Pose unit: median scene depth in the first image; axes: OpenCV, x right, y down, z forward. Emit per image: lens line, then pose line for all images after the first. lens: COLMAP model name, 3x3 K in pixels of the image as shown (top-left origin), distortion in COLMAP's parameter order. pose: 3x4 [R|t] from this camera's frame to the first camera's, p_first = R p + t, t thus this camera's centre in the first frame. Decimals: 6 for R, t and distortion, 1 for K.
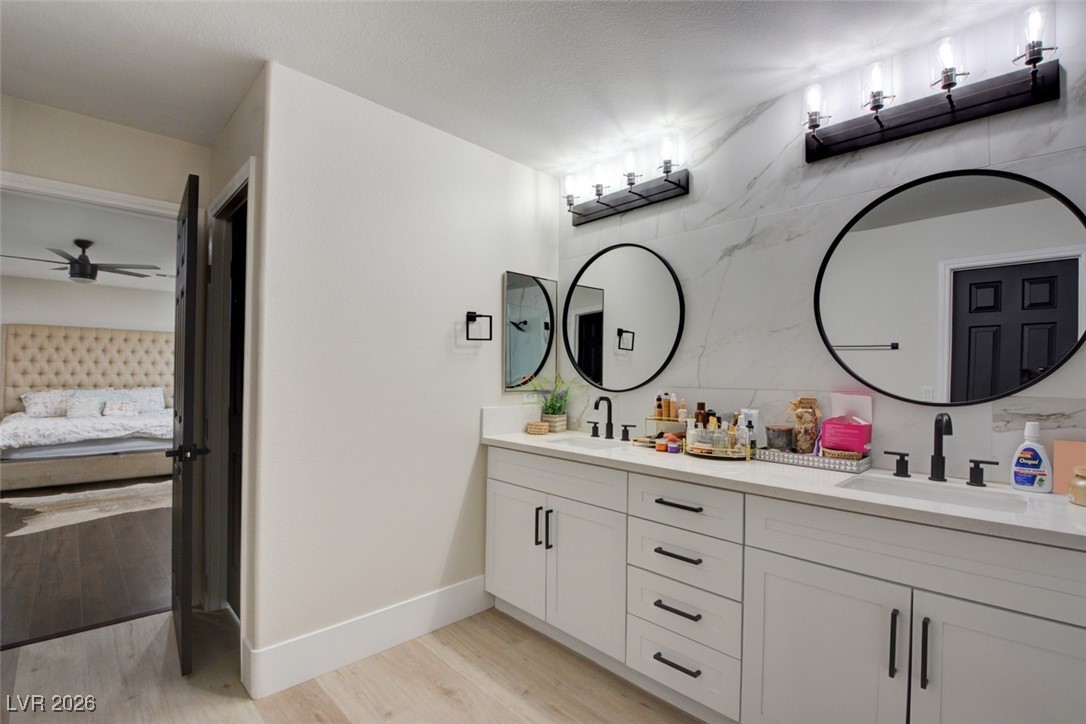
lens RADIAL K [[481.6, 0, 537.5], [0, 481.6, 370.5], [0, 0, 1]] dist [0.000110, -0.016054]
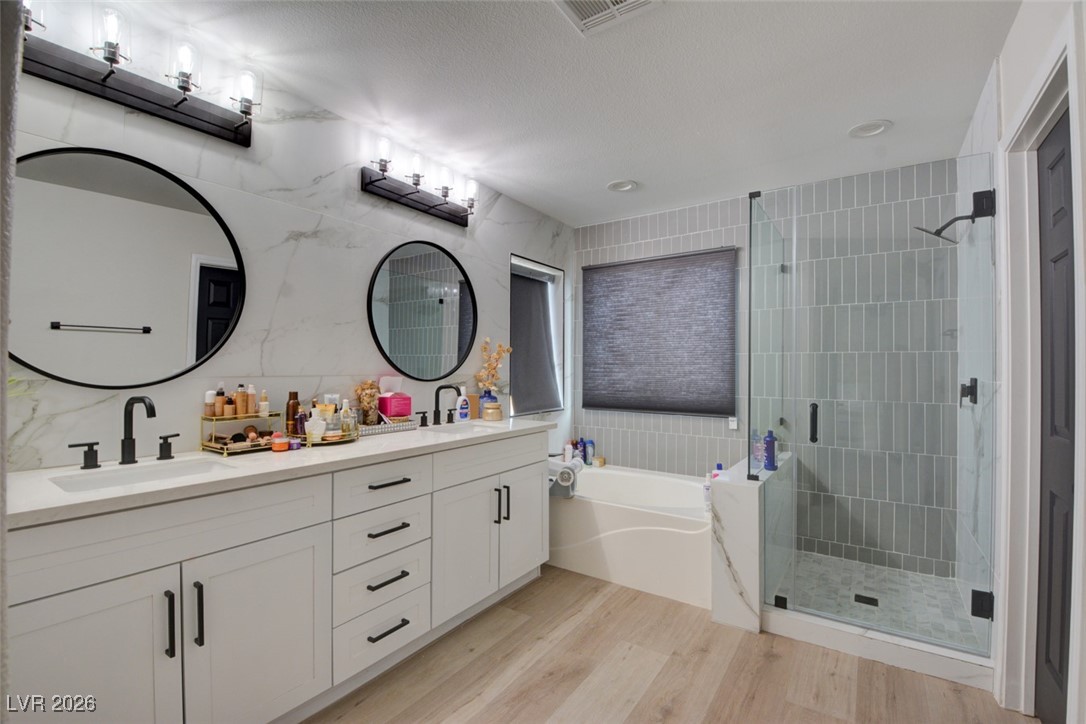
lens RADIAL K [[487.0, 0, 548.3], [0, 487.0, 361.6], [0, 0, 1]] dist [-0.000952, -0.000498]
pose [[-0.203172, -0.005311, 0.979129, -0.675339], [-0.019516, 0.999809, 0.001374, -0.003459], [-0.978948, -0.018830, -0.203237, 0.692264]]
